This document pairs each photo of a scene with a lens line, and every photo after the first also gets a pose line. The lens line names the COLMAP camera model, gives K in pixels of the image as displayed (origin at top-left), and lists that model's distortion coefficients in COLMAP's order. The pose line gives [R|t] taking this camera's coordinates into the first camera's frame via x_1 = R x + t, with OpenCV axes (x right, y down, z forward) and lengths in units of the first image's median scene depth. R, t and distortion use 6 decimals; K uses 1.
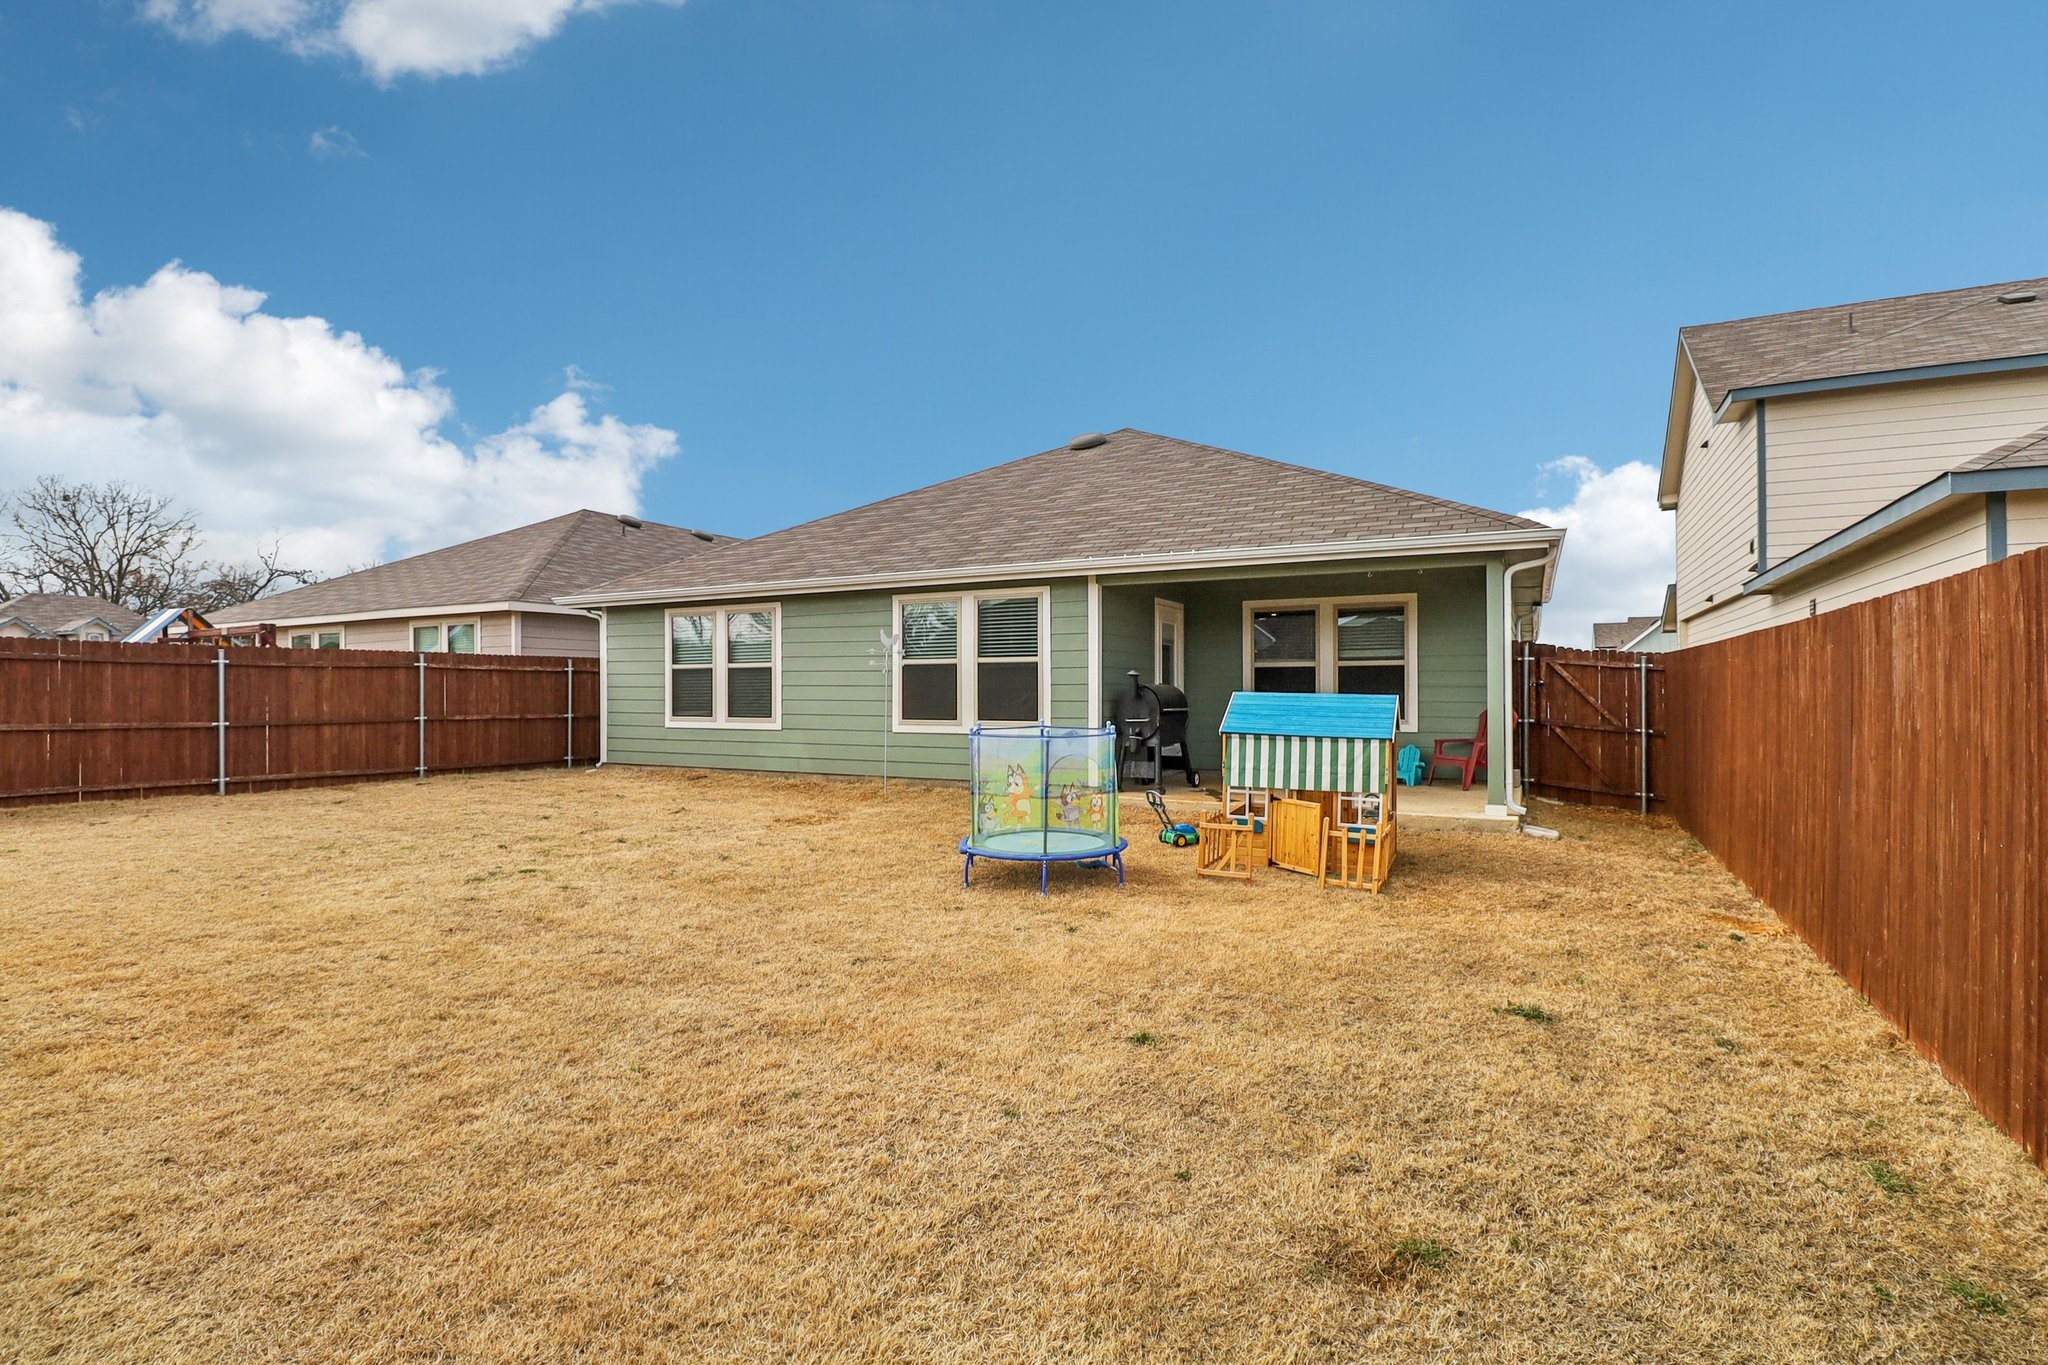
lens RADIAL K [[973.5, 0, 1024.0], [0, 973.5, 682.5], [0, 0, 1]] dist [-0.003285, -0.000498]
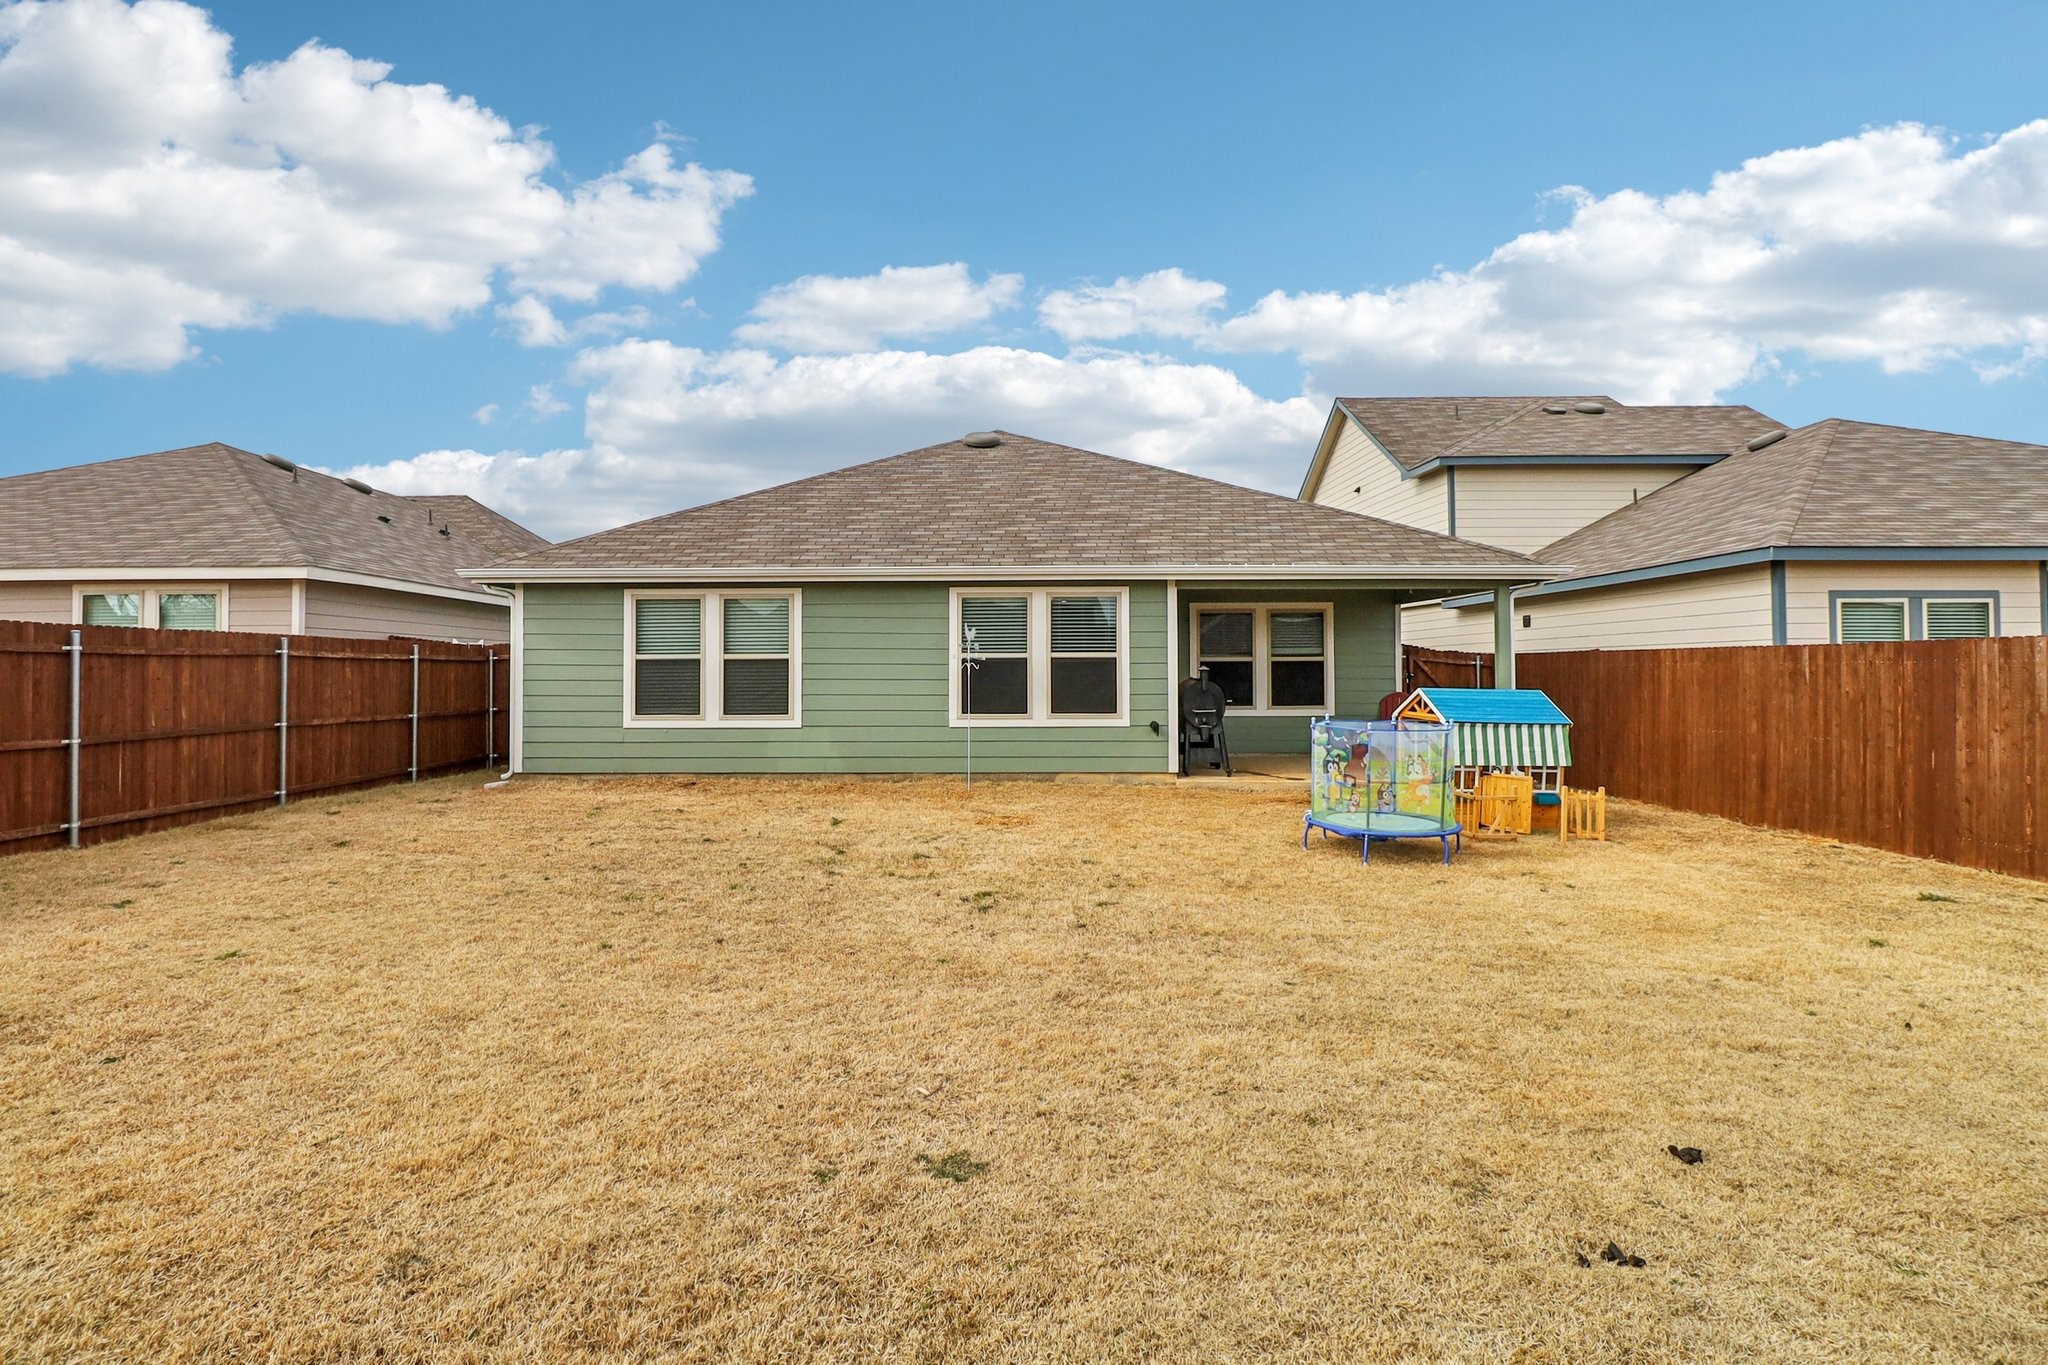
lens RADIAL K [[987.9, 0, 953.0], [0, 987.9, 632.1], [0, 0, 1]] dist [-0.000455, -0.000586]
pose [[0.889926, 0.017456, 0.455772, -0.583925], [-0.003250, 0.999485, -0.031934, -0.012792], [-0.456094, 0.026938, 0.889524, 0.108367]]
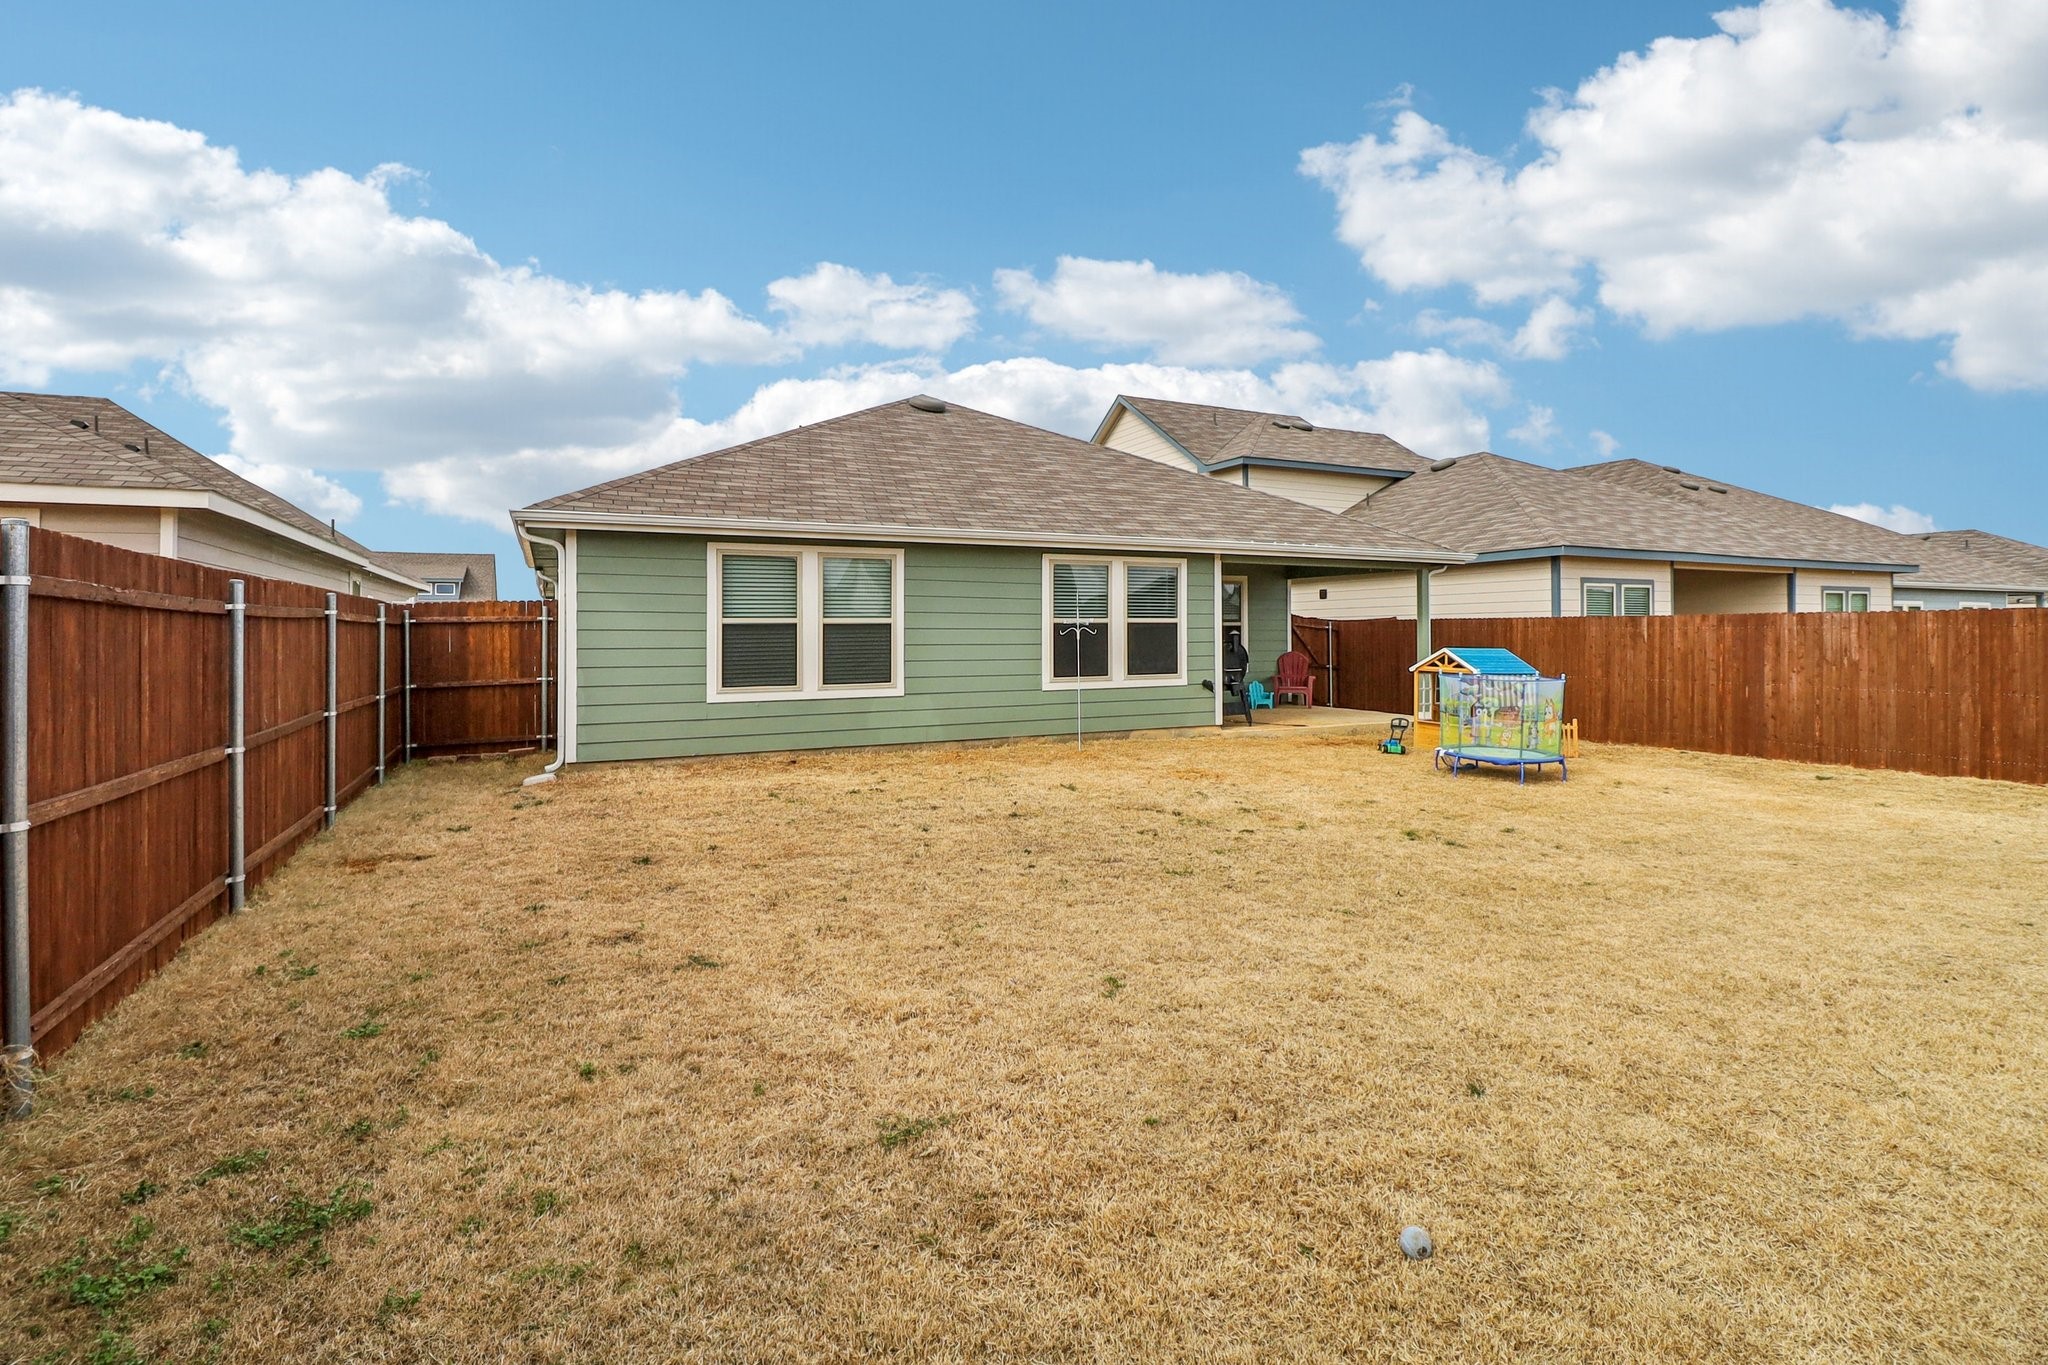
lens RADIAL K [[953.7, 0, 1017.5], [0, 953.7, 621.7], [0, 0, 1]] dist [0.000179, -0.000197]
pose [[0.584972, 0.006718, 0.811025, -0.941355], [-0.003888, 0.999977, -0.005479, -0.014284], [-0.811044, 0.000052, 0.584985, 0.442851]]
